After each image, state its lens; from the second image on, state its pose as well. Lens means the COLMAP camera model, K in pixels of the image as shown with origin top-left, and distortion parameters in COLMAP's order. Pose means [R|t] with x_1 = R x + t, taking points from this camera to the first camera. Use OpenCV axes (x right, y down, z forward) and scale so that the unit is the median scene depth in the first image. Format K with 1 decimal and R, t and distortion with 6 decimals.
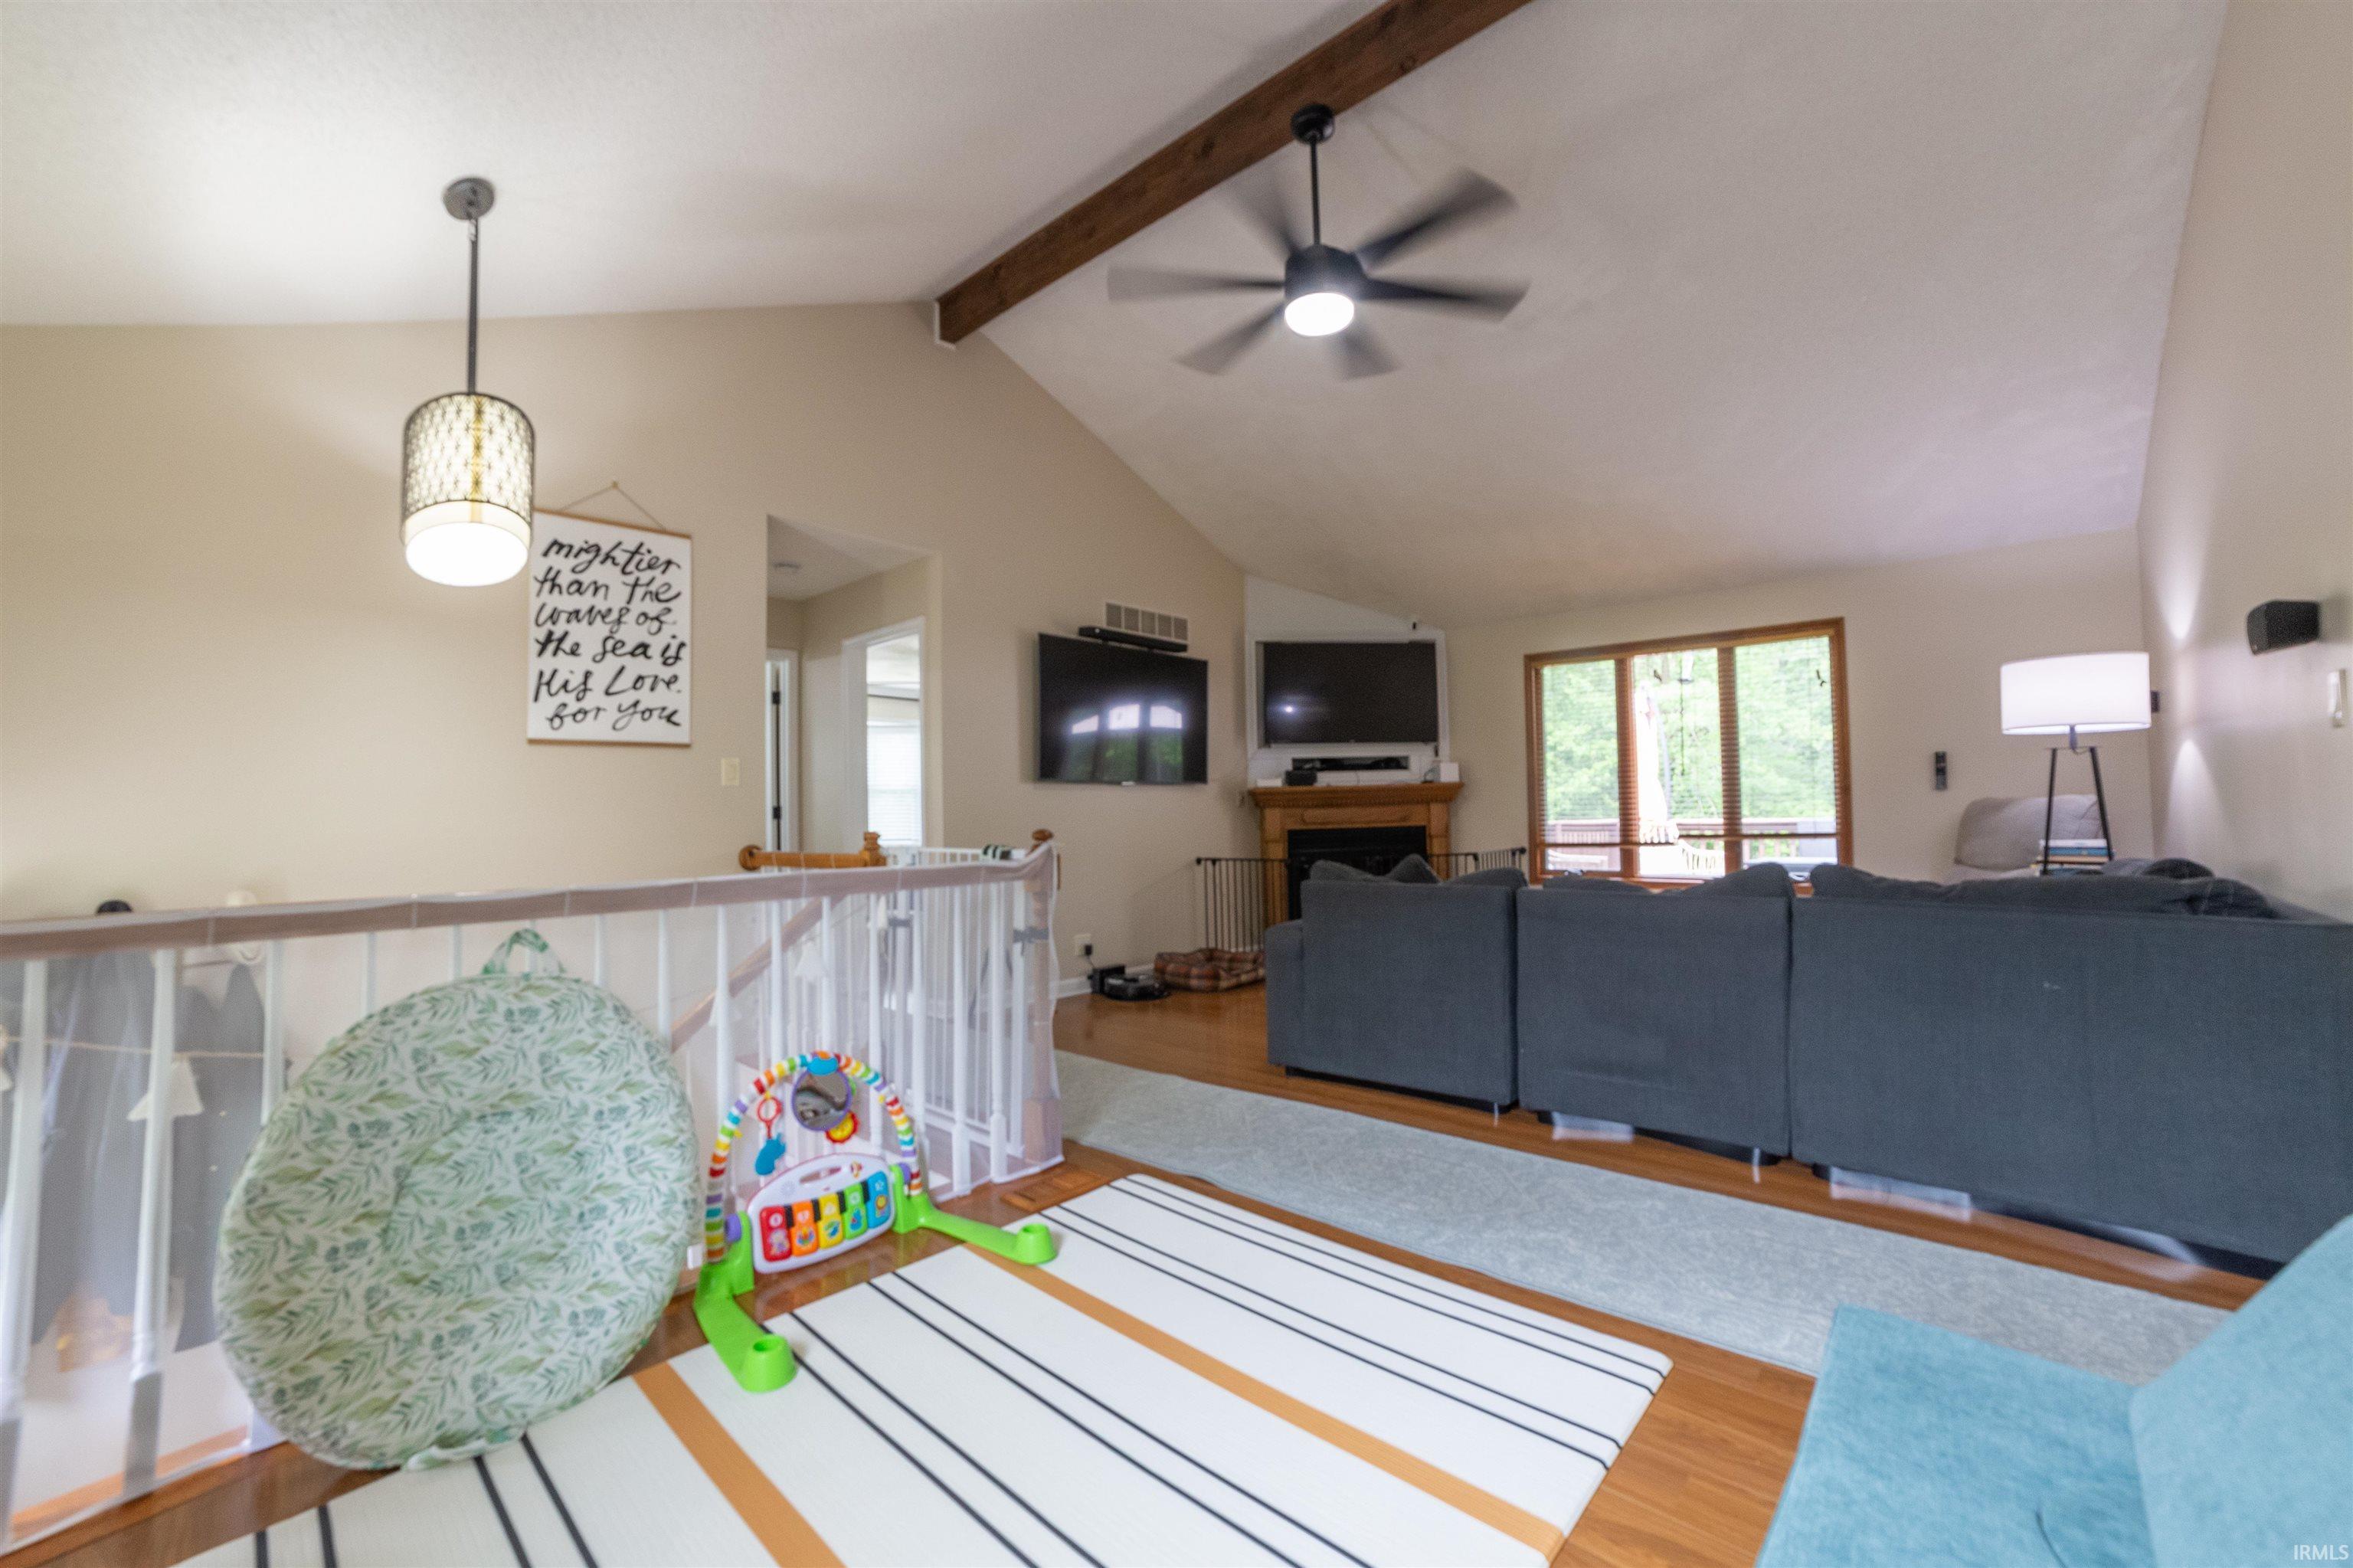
lens RADIAL K [[962.5, 0, 1176.5], [0, 962.5, 784.0], [0, 0, 1]] dist [-0.079027, 0.033106]
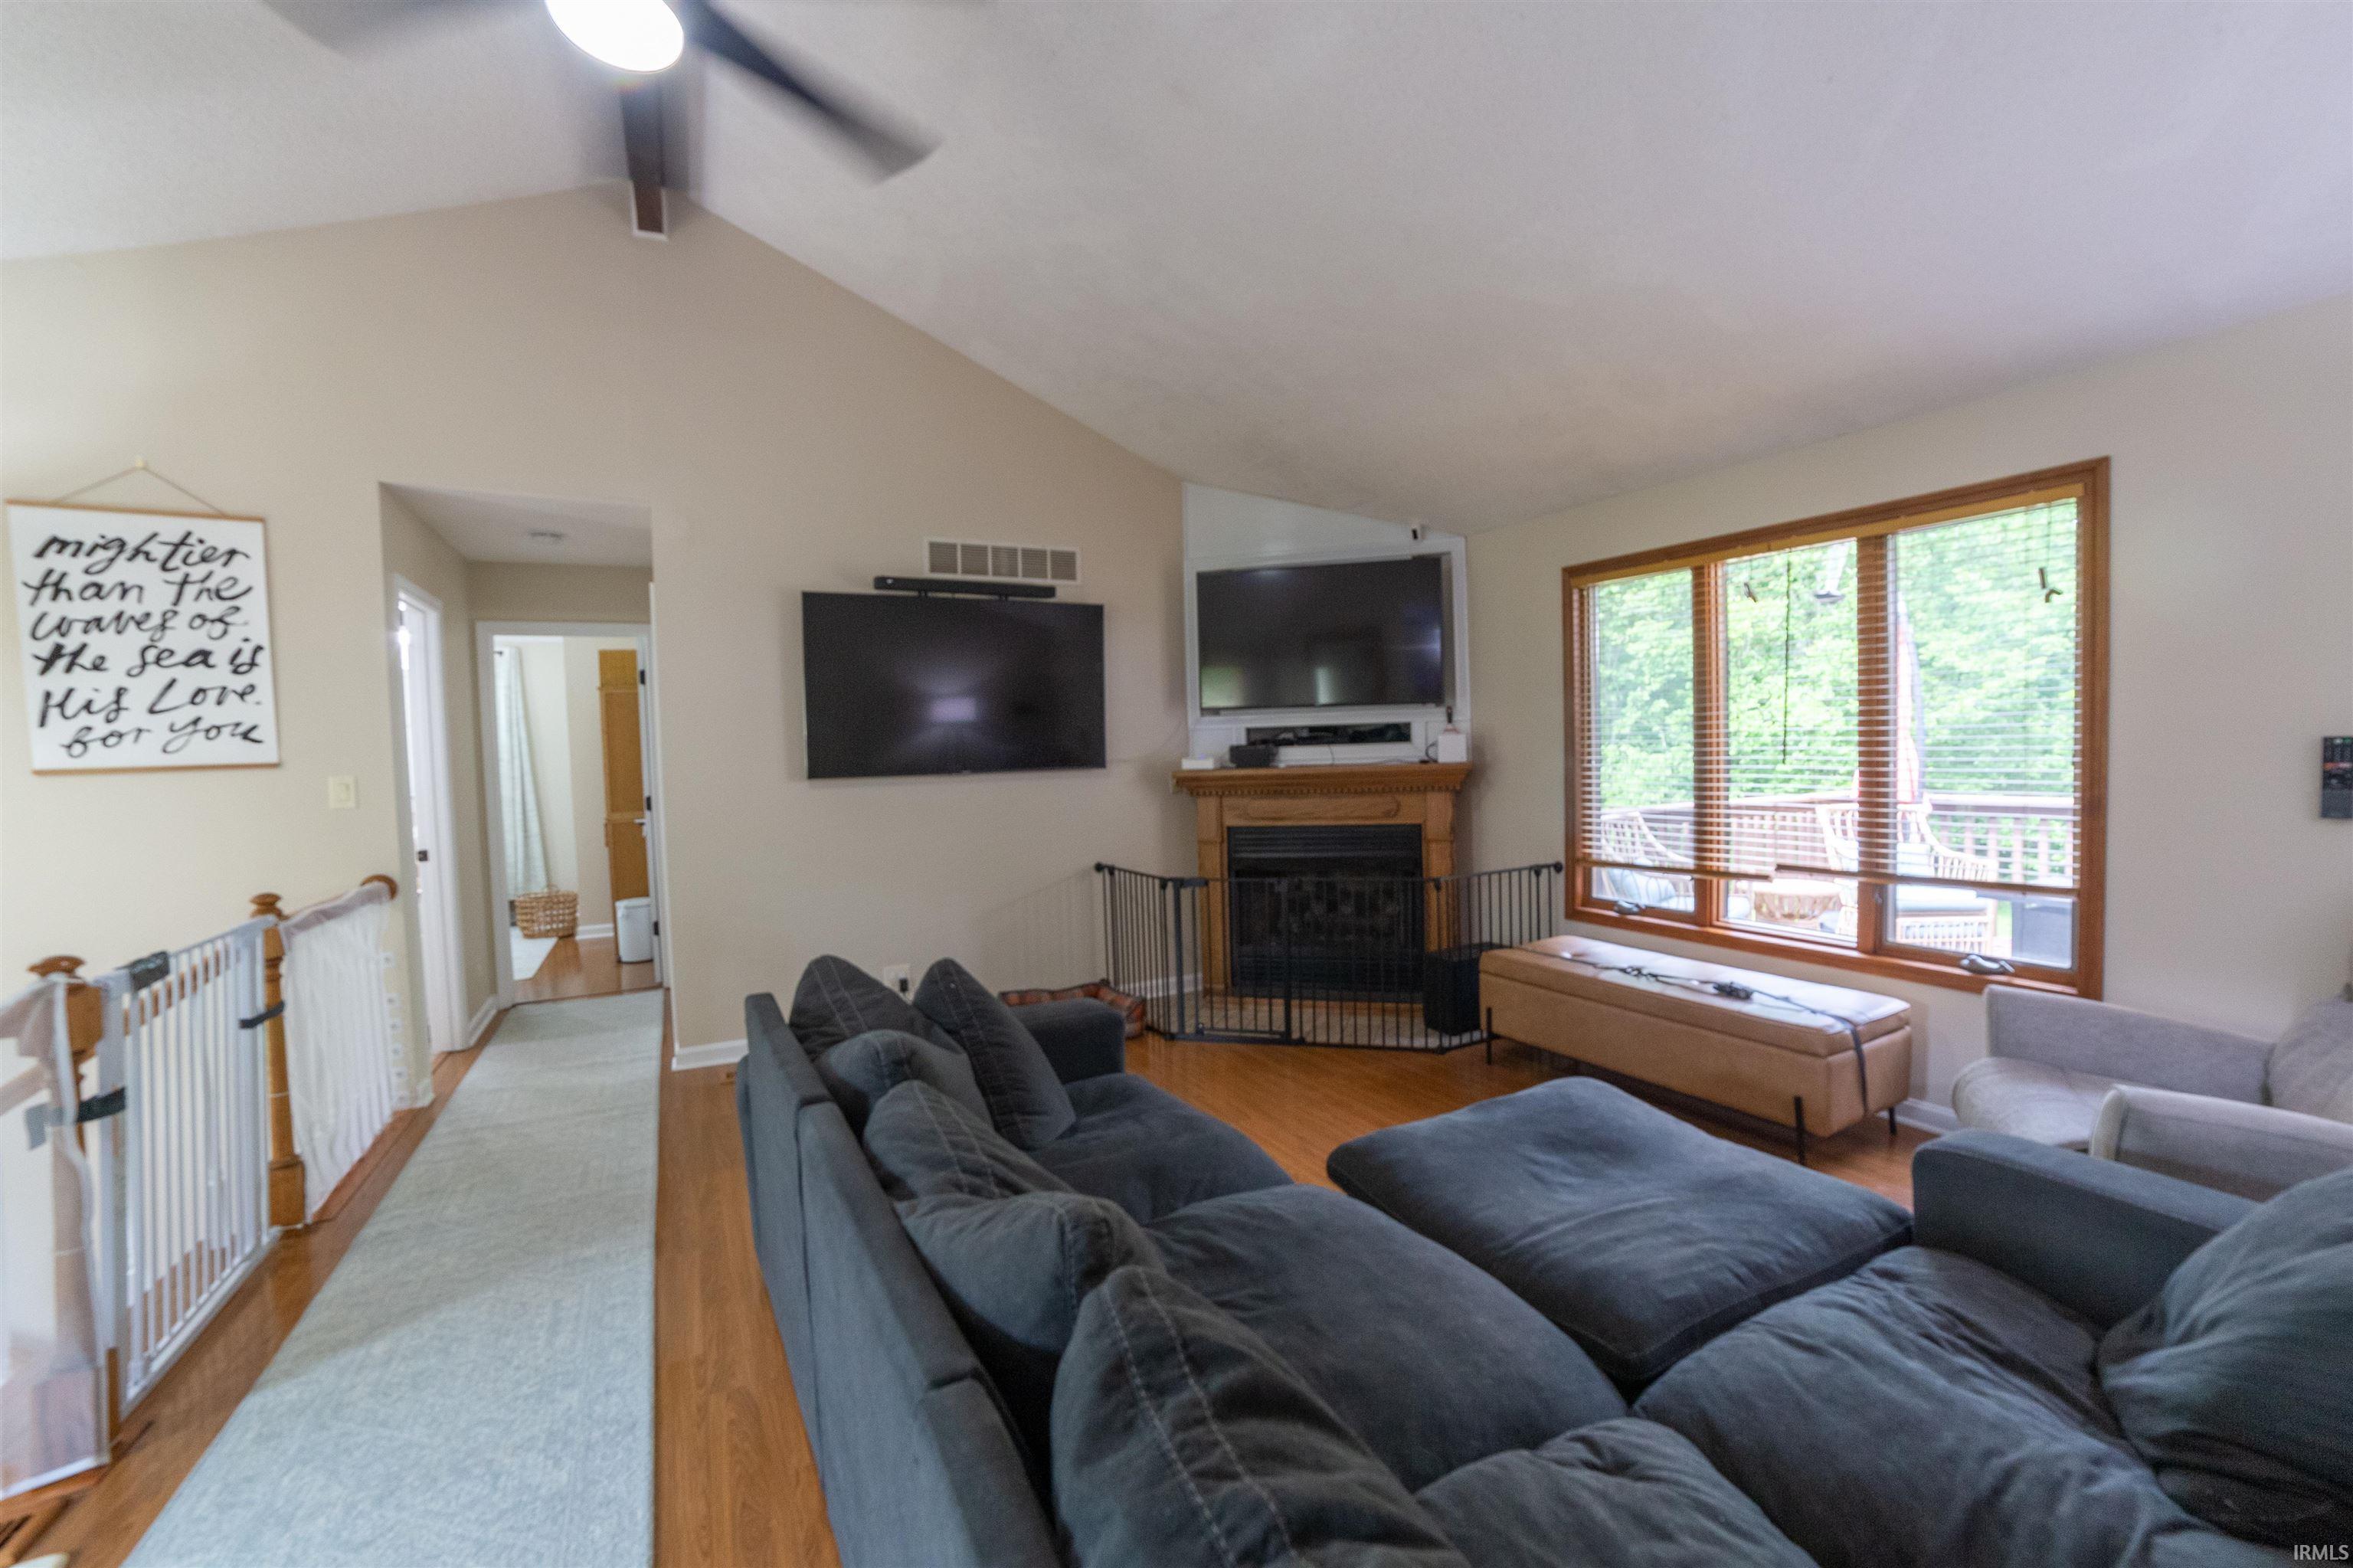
lens RADIAL K [[962.5, 0, 1176.5], [0, 962.5, 784.0], [0, 0, 1]] dist [-0.079027, 0.033106]
pose [[0.942140, 0.006457, -0.335157, 0.558683], [0.020113, 0.996924, 0.075745, -0.072251], [0.334615, -0.078103, 0.939113, 0.493219]]
